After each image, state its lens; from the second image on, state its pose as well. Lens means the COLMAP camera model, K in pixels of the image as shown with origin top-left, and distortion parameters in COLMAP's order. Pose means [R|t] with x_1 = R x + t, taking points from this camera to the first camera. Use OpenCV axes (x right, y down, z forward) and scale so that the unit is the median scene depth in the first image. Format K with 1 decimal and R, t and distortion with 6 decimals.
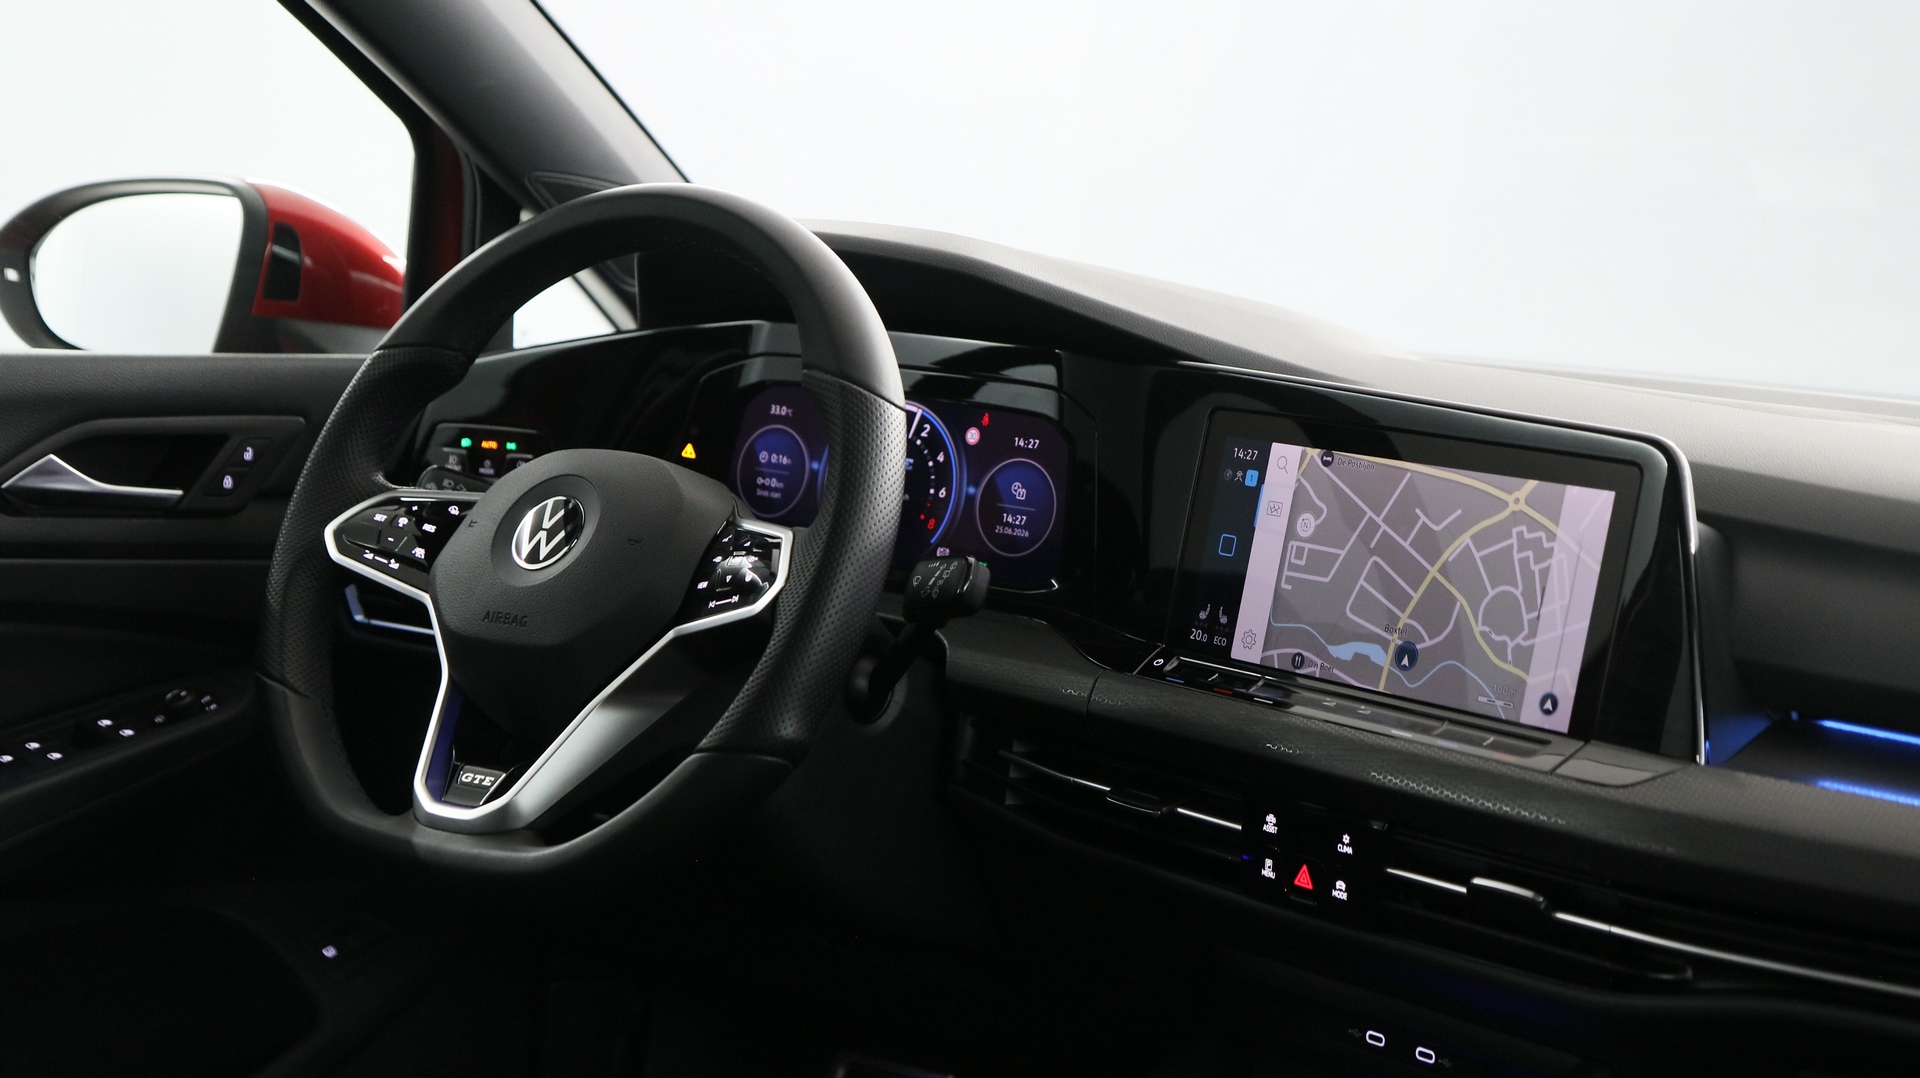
lens RADIAL K [[3025.4, 0, 966.0], [0, 3025.4, 545.8], [0, 0, 1]] dist [-0.005353, 0.000000]
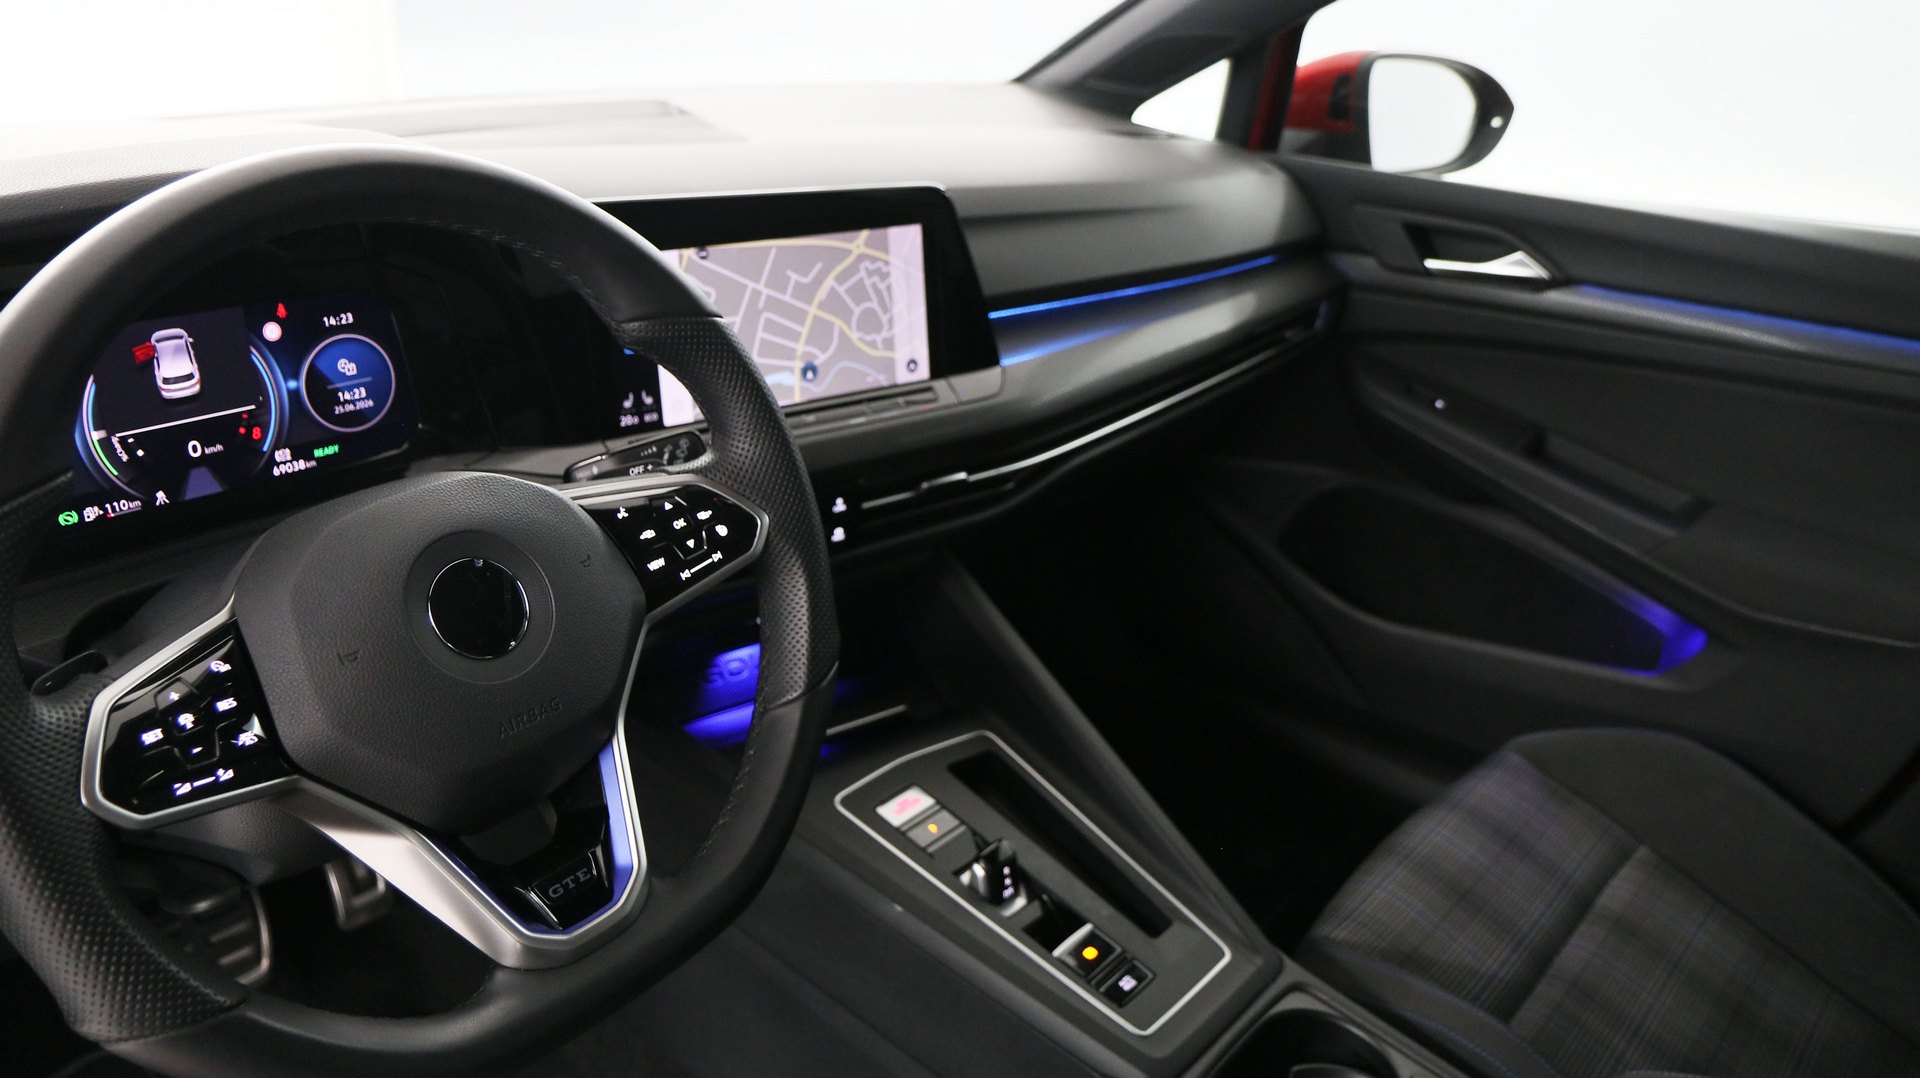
lens RADIAL K [[1470.4, 0, 963.2], [0, 1470.4, 537.6], [0, 0, 1]] dist [-0.021042, 0.016964]
pose [[0.024015, -0.460655, 0.887254, -0.489572], [0.053845, 0.886818, 0.458971, -0.202139], [-0.998260, 0.036752, 0.046101, 0.852098]]
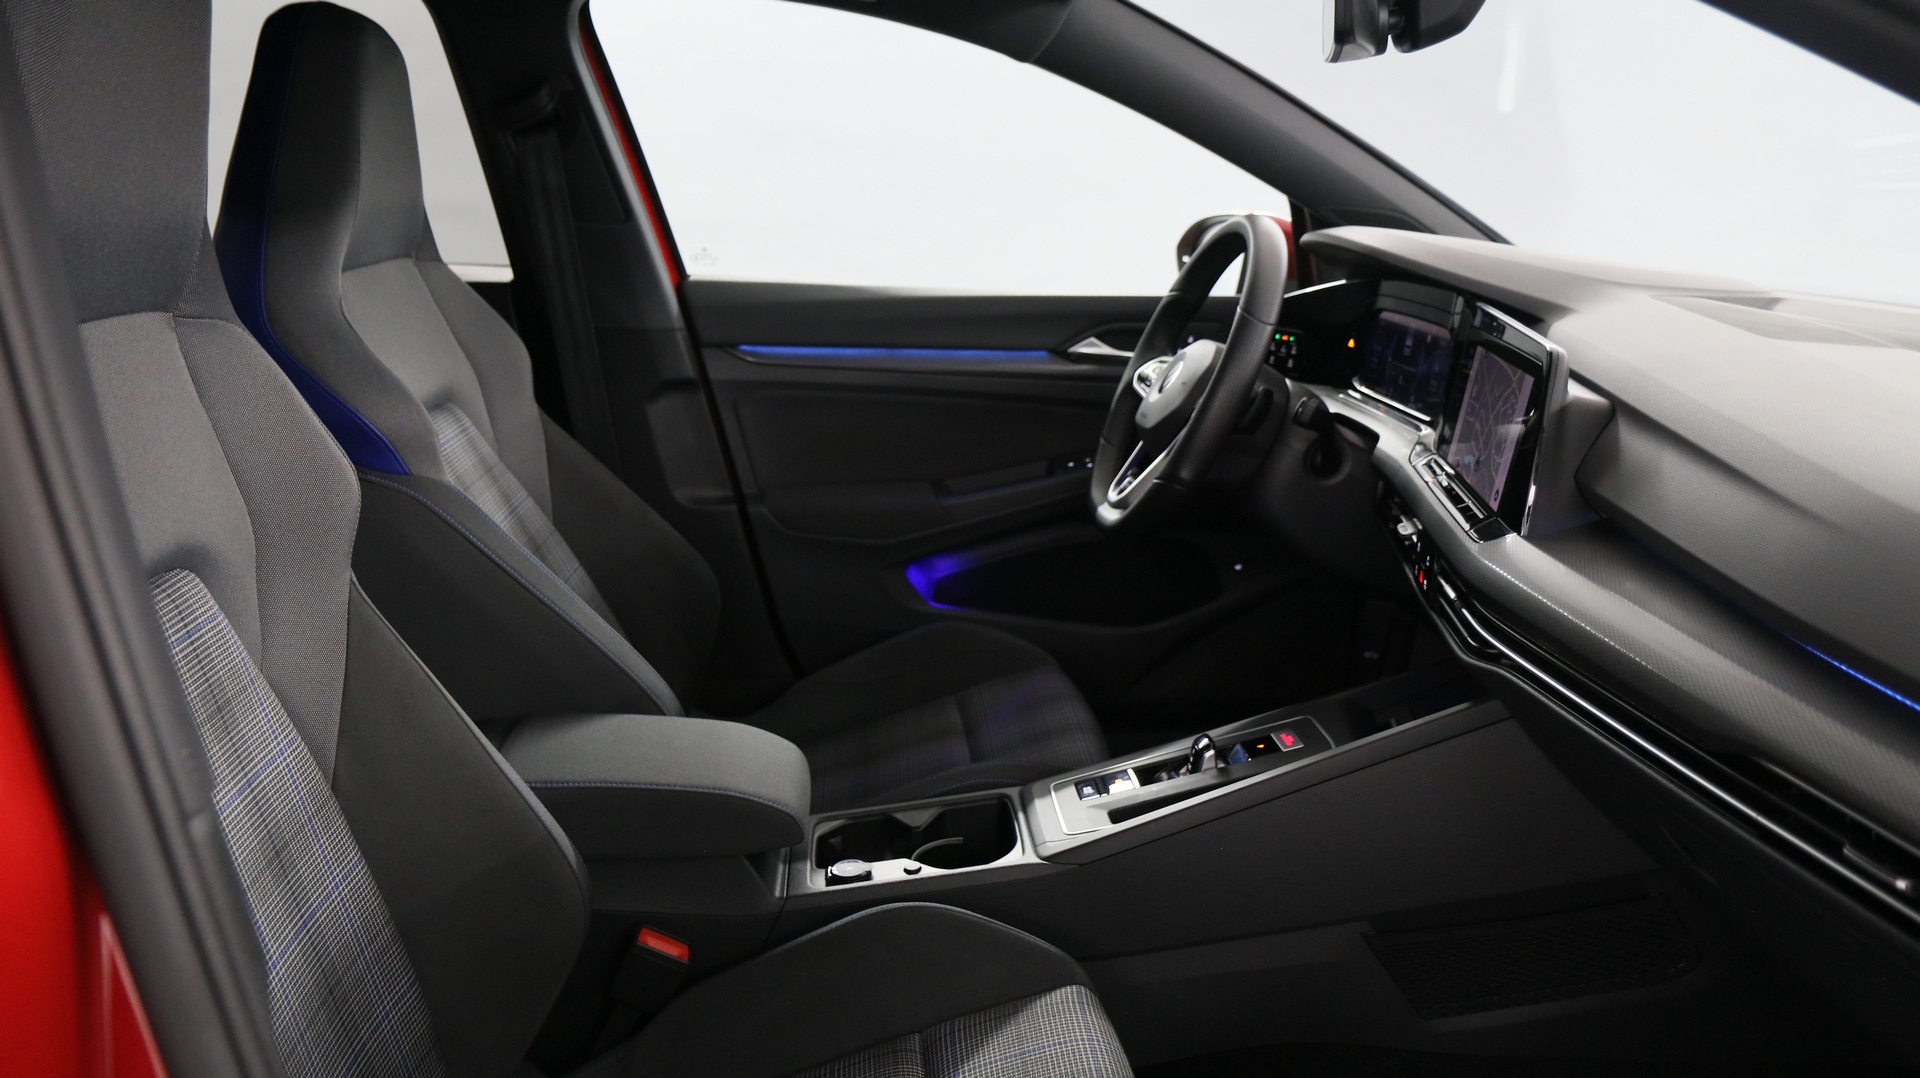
lens RADIAL K [[1470.4, 0, 957.5], [0, 1470.4, 540.8], [0, 0, 1]] dist [-0.021042, 0.016964]
pose [[0.671946, 0.121386, -0.730584, 0.559214], [-0.041475, 0.991096, 0.126524, -0.015980], [0.739437, -0.054716, 0.670998, 0.160487]]
